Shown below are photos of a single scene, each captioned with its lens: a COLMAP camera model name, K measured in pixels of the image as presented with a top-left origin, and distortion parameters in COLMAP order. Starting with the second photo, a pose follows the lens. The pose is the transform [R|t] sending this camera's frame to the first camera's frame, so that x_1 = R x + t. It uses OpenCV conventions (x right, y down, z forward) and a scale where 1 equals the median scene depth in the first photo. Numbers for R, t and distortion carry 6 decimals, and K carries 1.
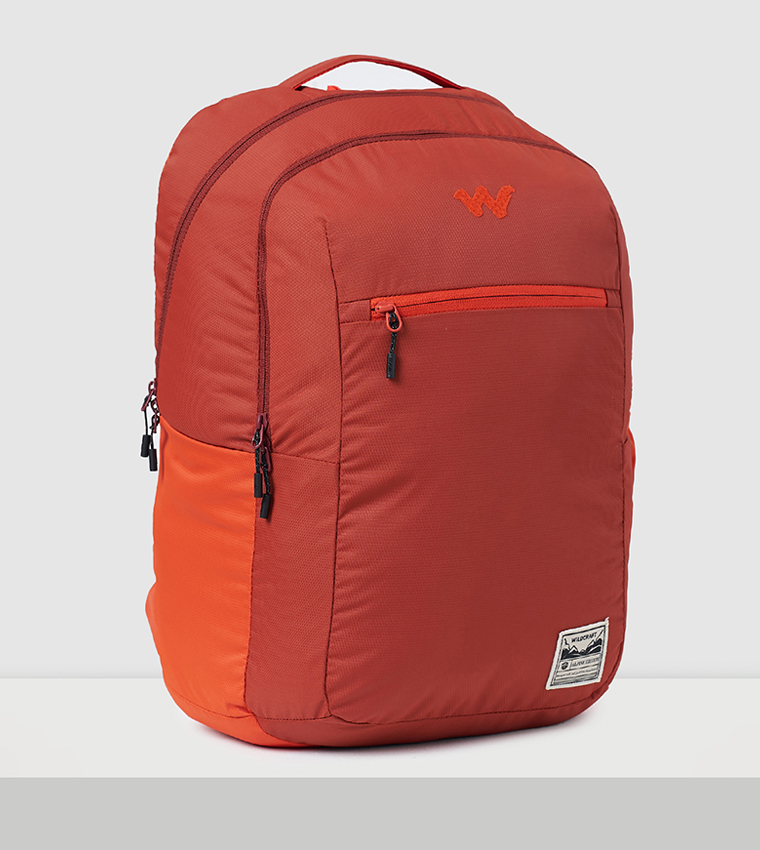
lens RADIAL K [[3563.9, 0, 418.1], [0, 3563.9, 419.2], [0, 0, 1]] dist [0.182119, 0.000000]
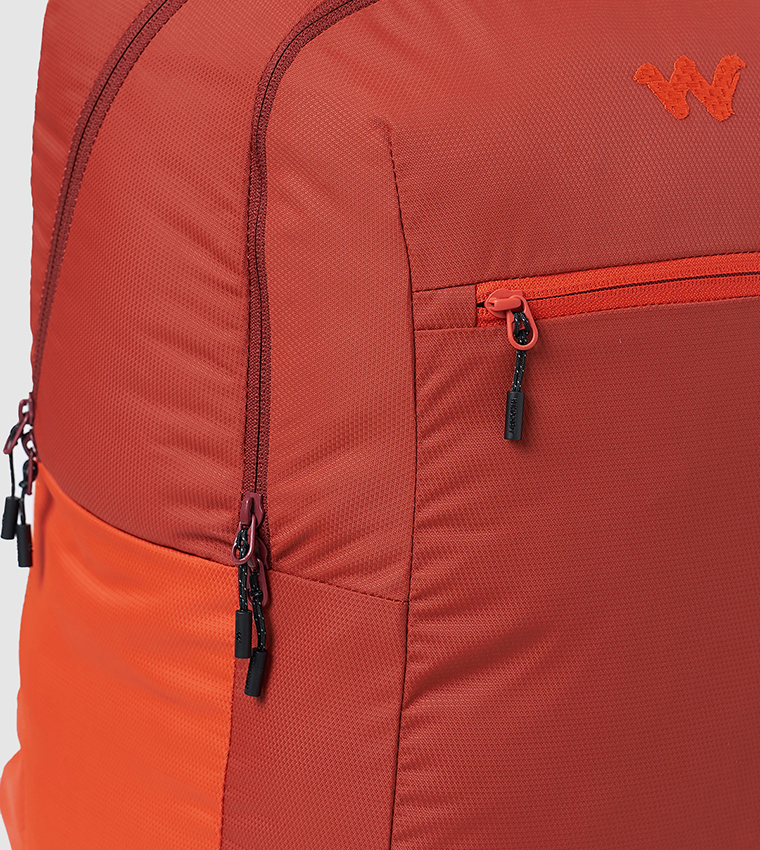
lens RADIAL K [[3563.9, 0, 423.0], [0, 3563.9, 231.5], [0, 0, 1]] dist [0.182119, 0.000000]
pose [[0.996343, 0.013339, 0.084399, -0.063146], [-0.019041, 0.997564, 0.067113, -0.074204], [-0.083298, -0.068475, 0.994169, 0.489858]]
